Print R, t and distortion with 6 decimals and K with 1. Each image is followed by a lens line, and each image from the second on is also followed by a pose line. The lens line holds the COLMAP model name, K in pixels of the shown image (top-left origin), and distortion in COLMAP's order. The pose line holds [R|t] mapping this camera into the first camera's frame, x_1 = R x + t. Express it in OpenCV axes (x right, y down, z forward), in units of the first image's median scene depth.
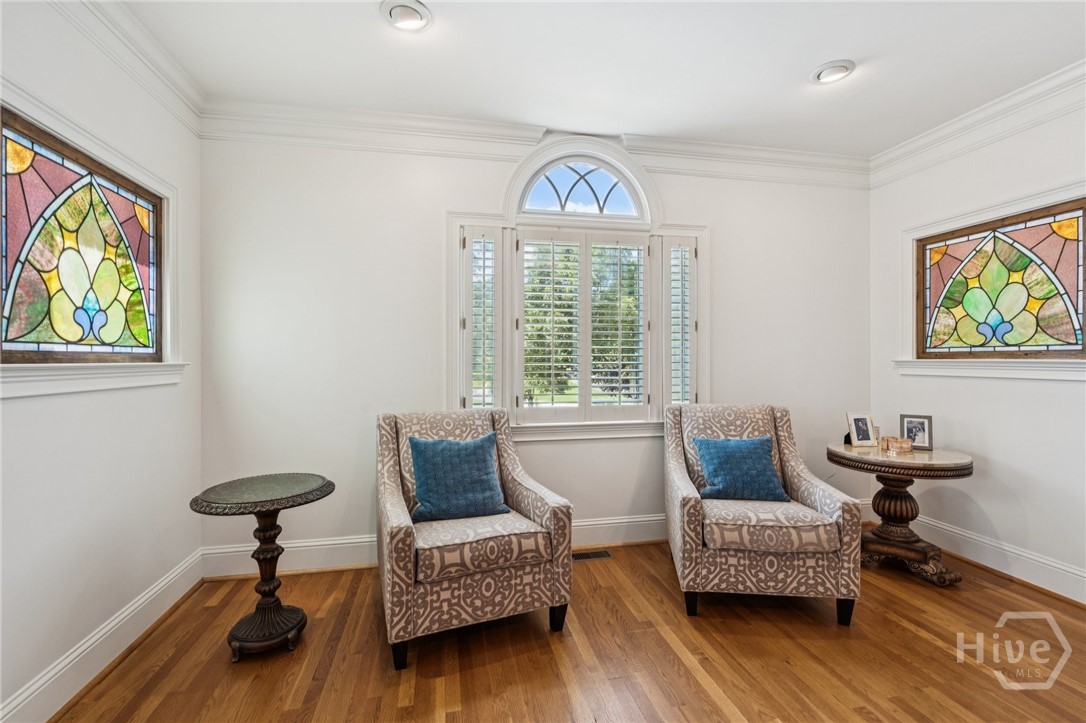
lens RADIAL K [[476.0, 0, 543.0], [0, 476.0, 361.5], [0, 0, 1]] dist [-0.009111, -0.000215]
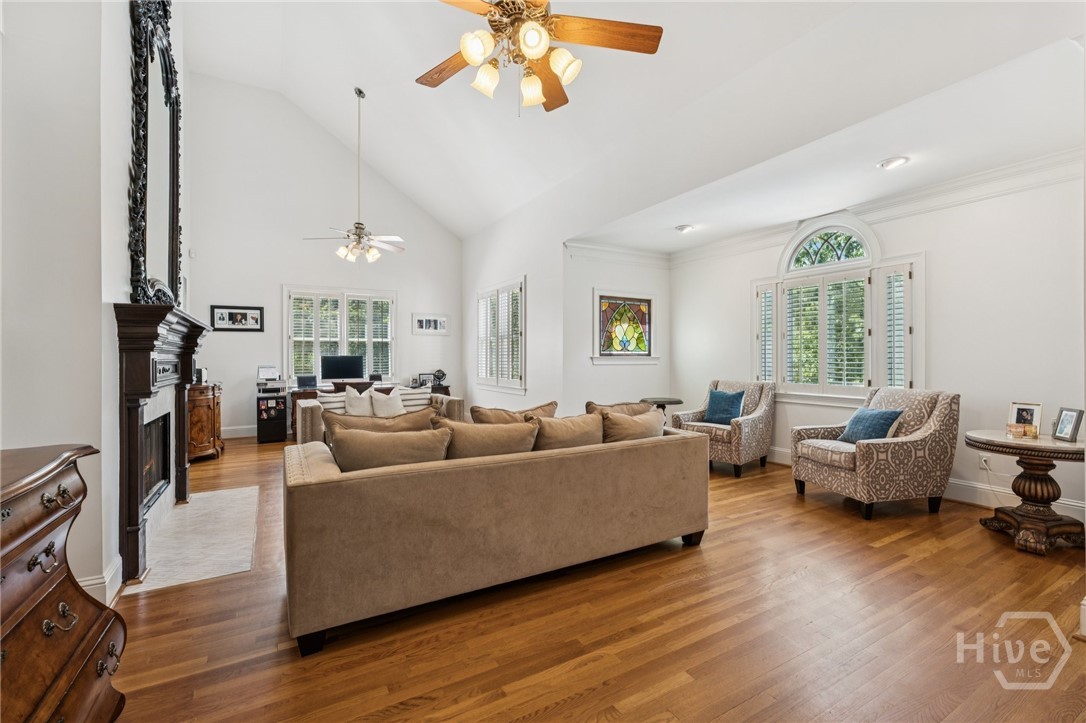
lens RADIAL K [[476.0, 0, 543.0], [0, 476.0, 361.5], [0, 0, 1]] dist [-0.009111, -0.000215]
pose [[0.312103, 0.010989, -0.949985, 1.753326], [-0.005670, 0.999937, 0.009704, 0.007118], [0.950031, 0.002357, 0.312145, -0.529811]]
